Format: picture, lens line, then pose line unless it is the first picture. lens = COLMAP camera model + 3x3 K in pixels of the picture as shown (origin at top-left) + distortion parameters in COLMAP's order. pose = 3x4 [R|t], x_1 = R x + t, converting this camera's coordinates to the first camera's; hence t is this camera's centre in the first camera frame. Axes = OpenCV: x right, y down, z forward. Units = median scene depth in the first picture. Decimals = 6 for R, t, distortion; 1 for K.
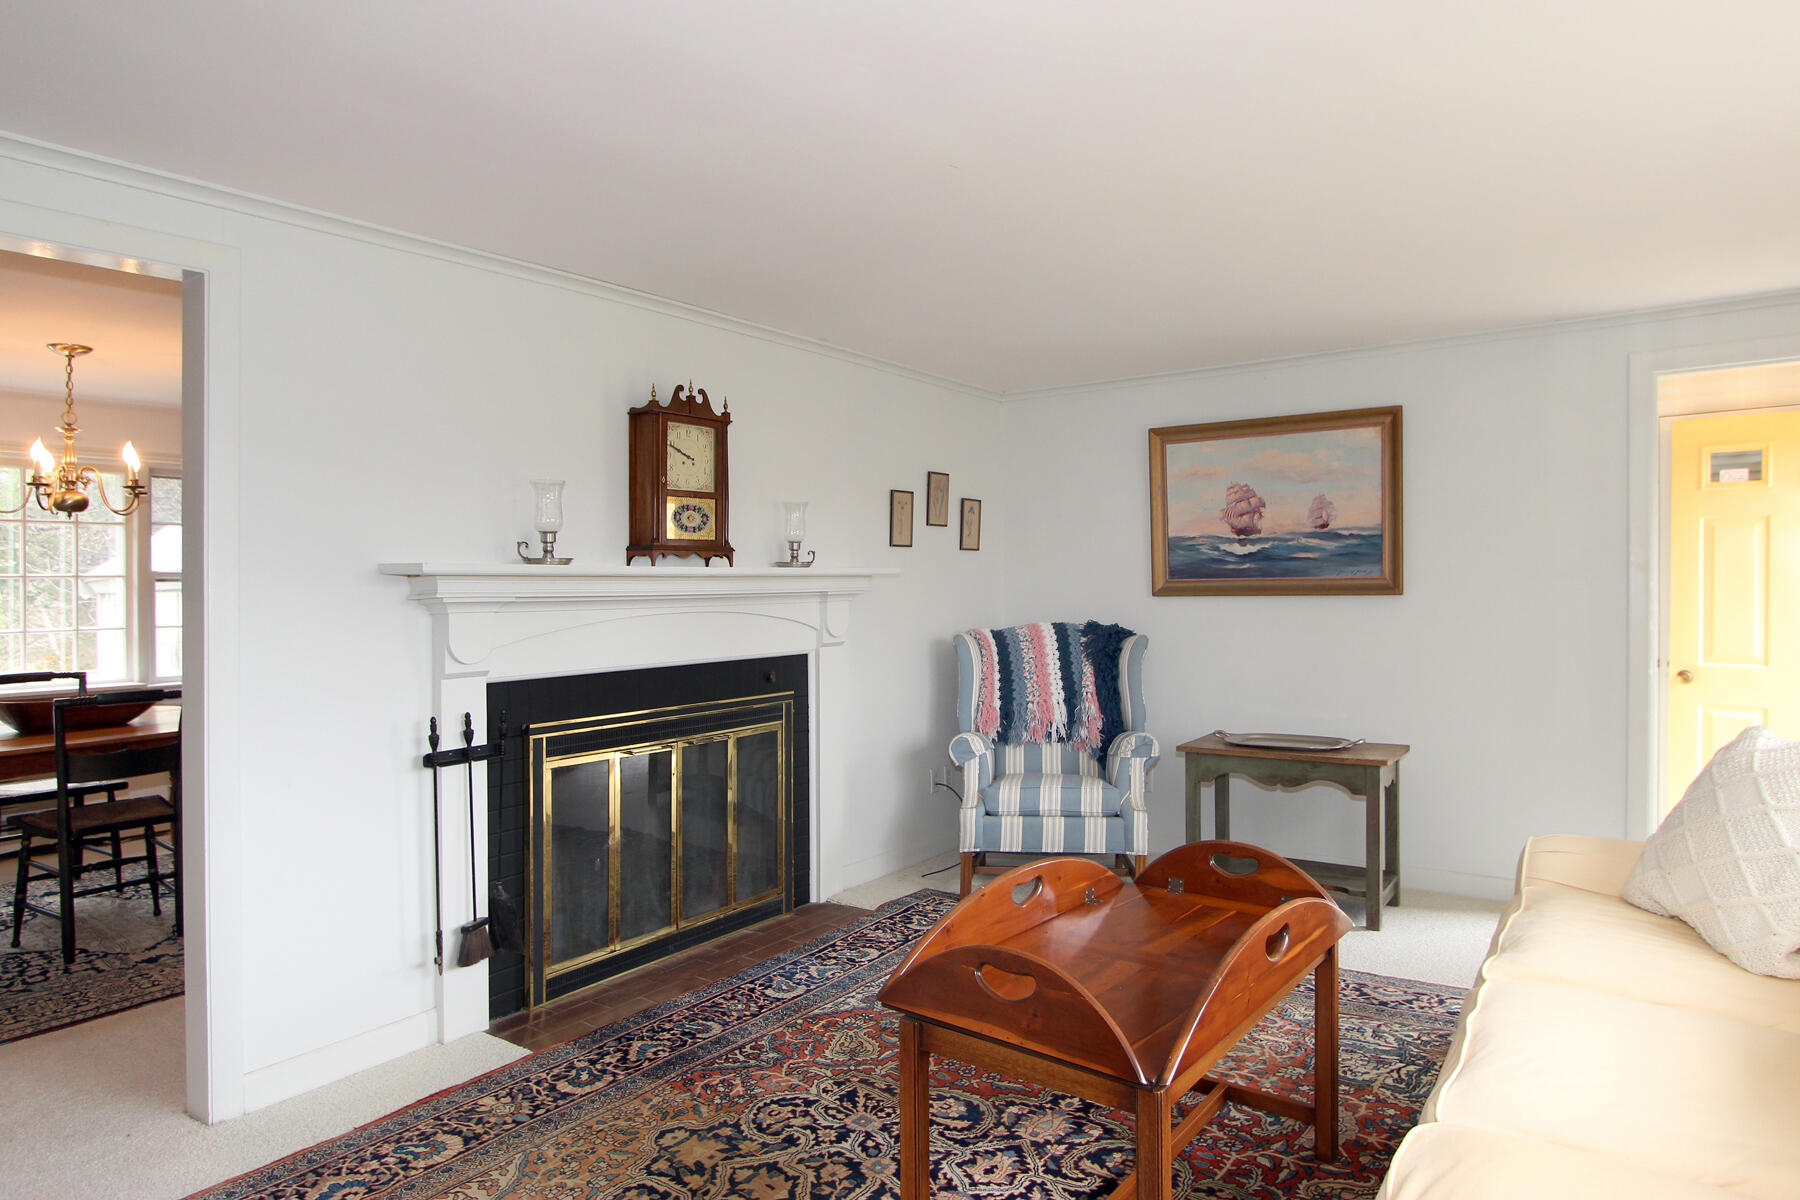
lens RADIAL K [[1070.8, 0, 904.3], [0, 1070.8, 596.0], [0, 0, 1]] dist [-0.022720, 0.003503]
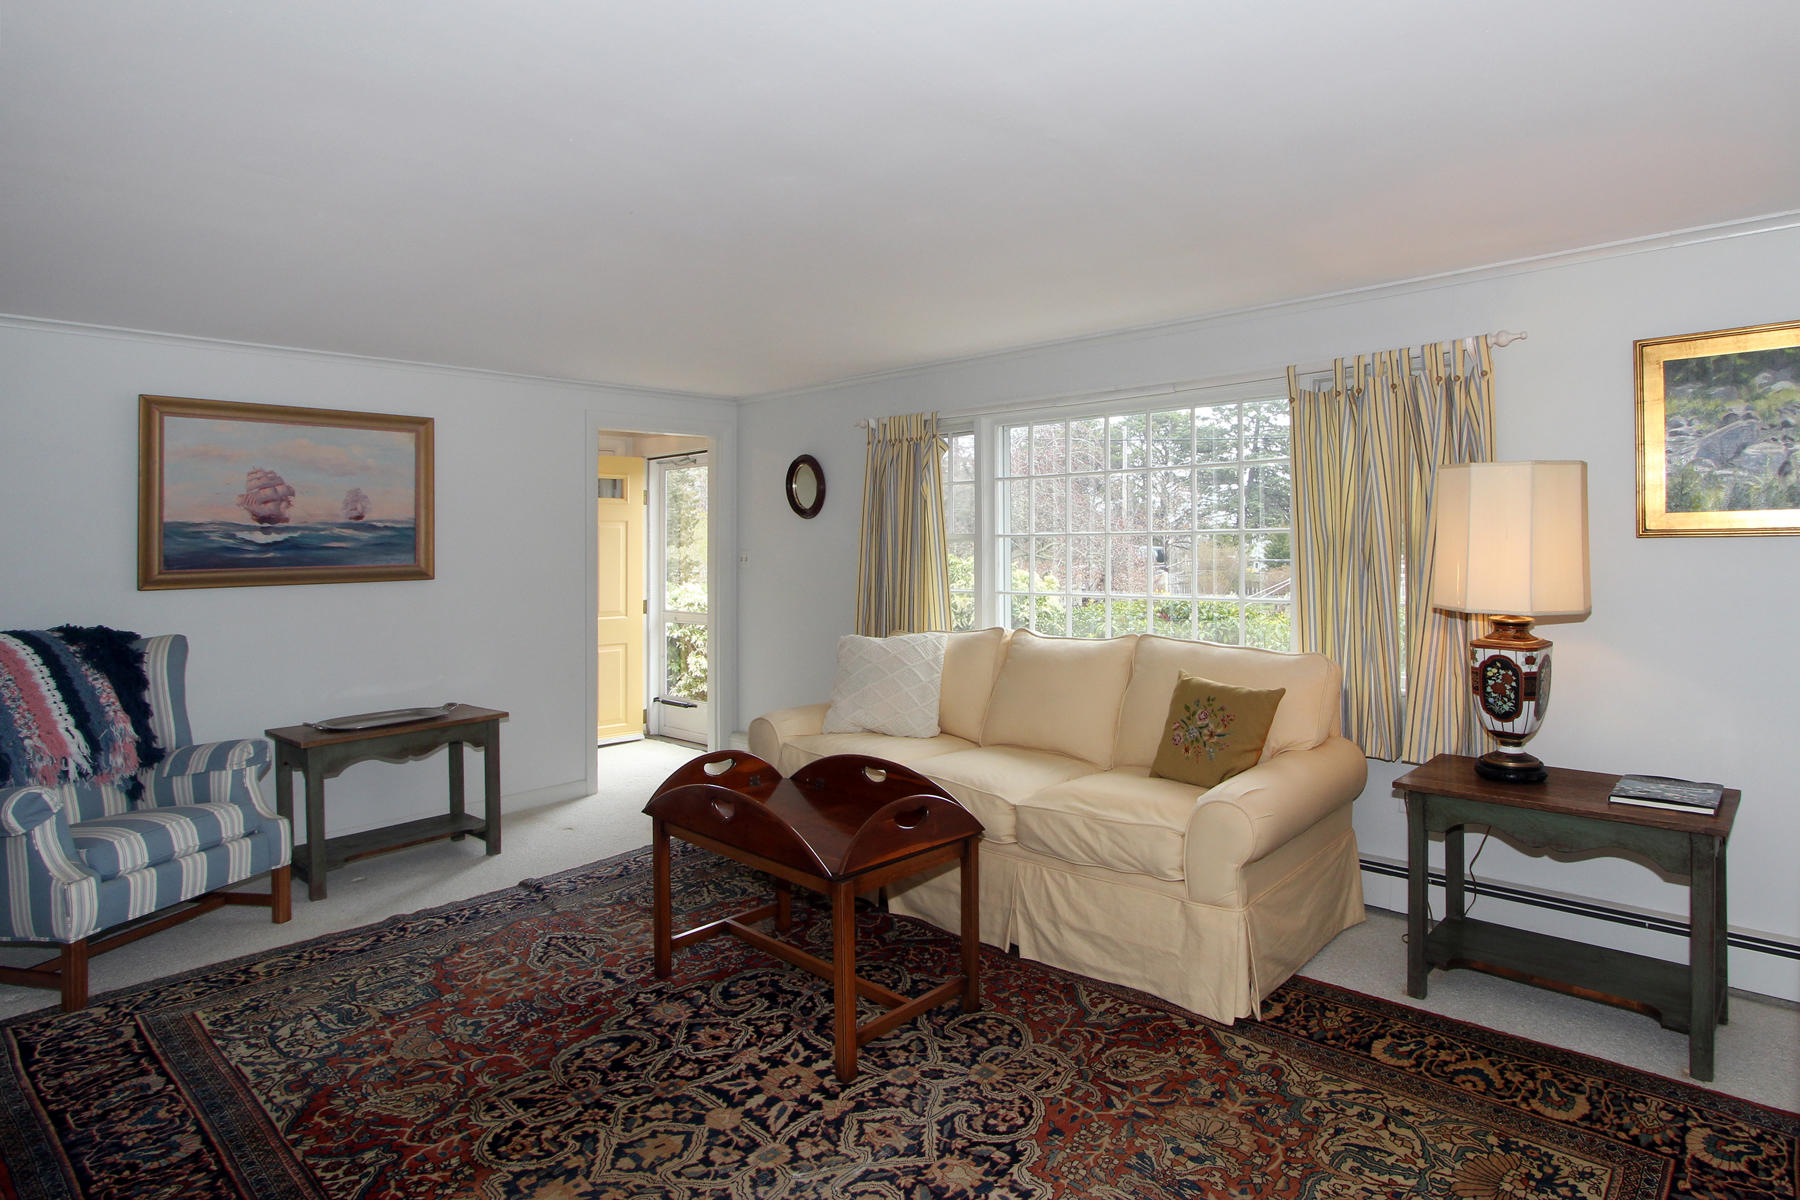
lens RADIAL K [[962.4, 0, 1001.8], [0, 962.4, 548.5], [0, 0, 1]] dist [-0.014499, 0.000463]
pose [[0.078841, 0.004734, 0.996876, -0.637669], [0.027058, 0.999610, -0.006887, -0.012802], [-0.996520, 0.027516, 0.078682, 0.348296]]
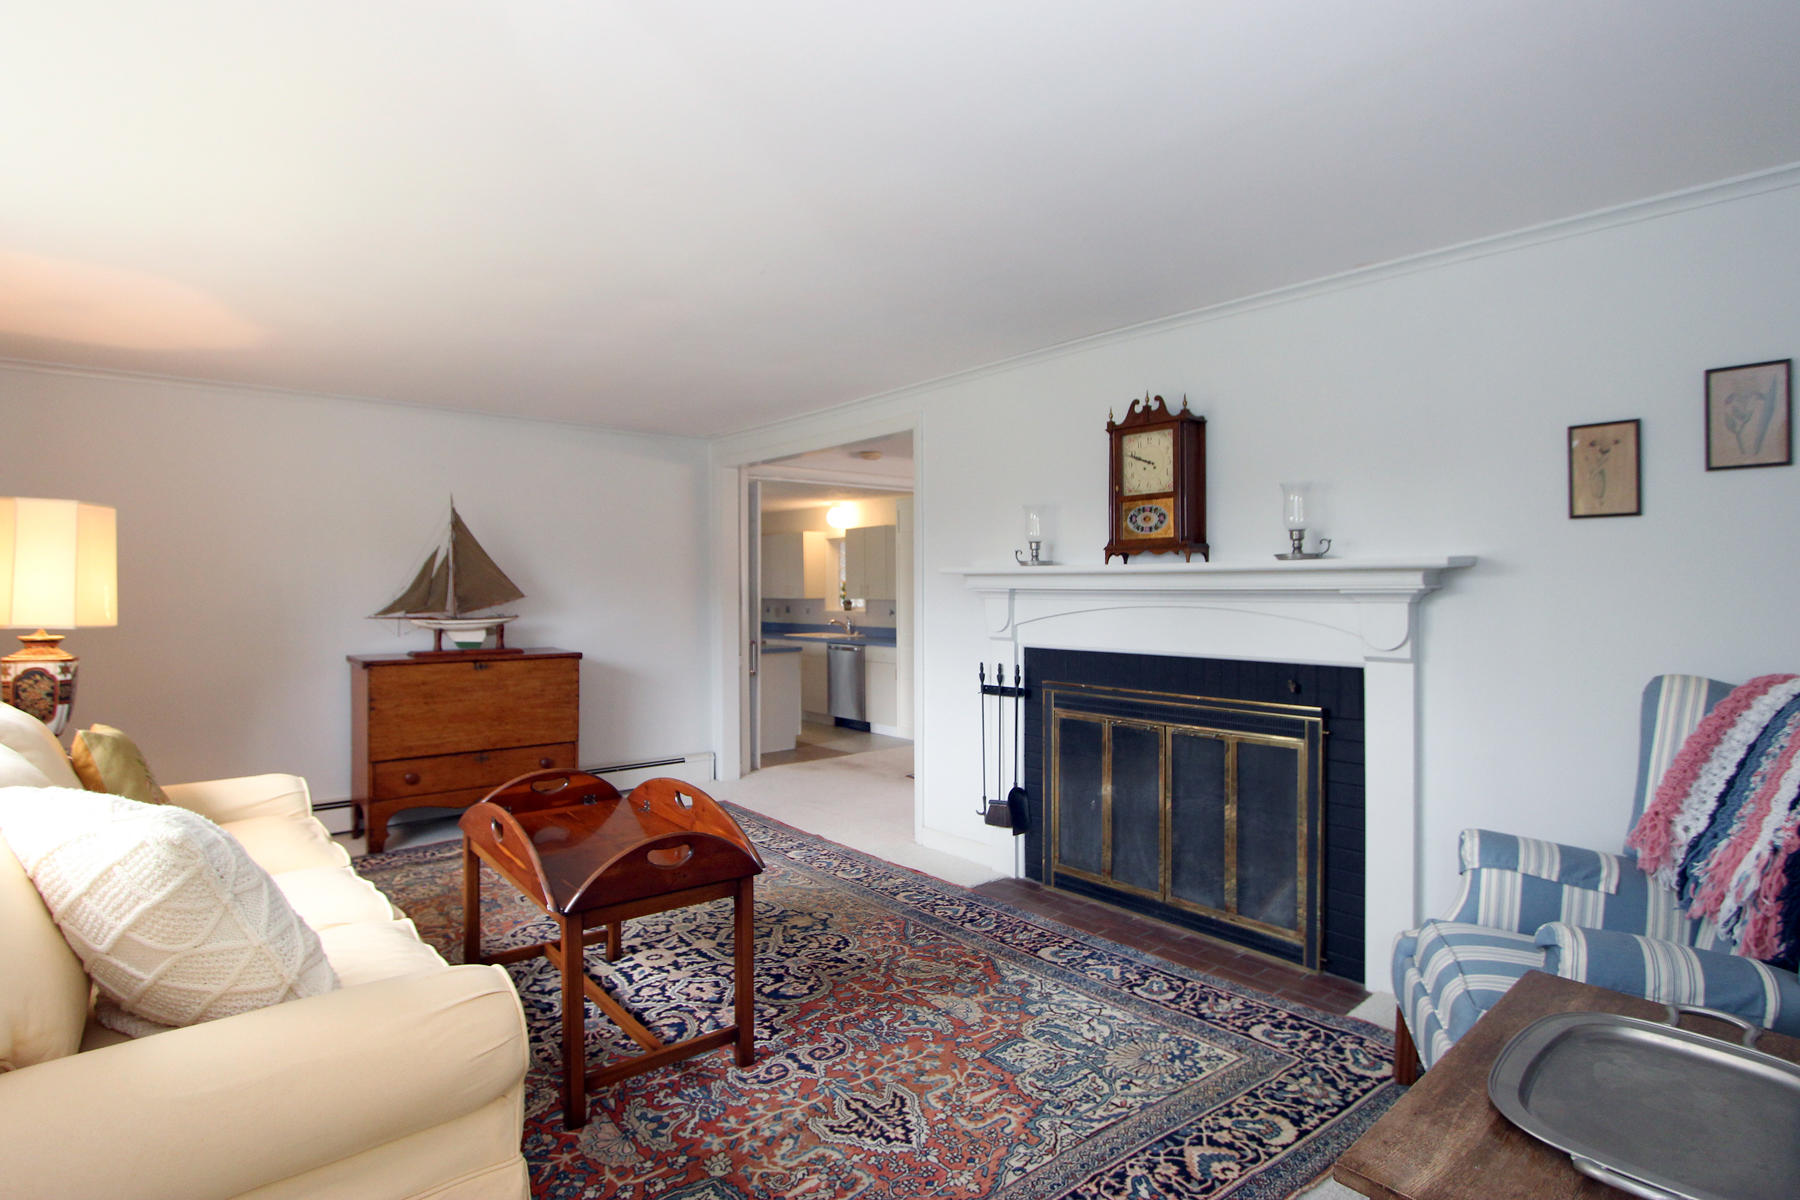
lens RADIAL K [[949.8, 0, 900.2], [0, 949.8, 580.7], [0, 0, 1]] dist [-0.017987, 0.000273]
pose [[-0.247111, 0.008680, -0.968948, 0.782382], [-0.004912, 0.999936, 0.010210, -0.018523], [0.968975, 0.007282, -0.247052, 0.983781]]
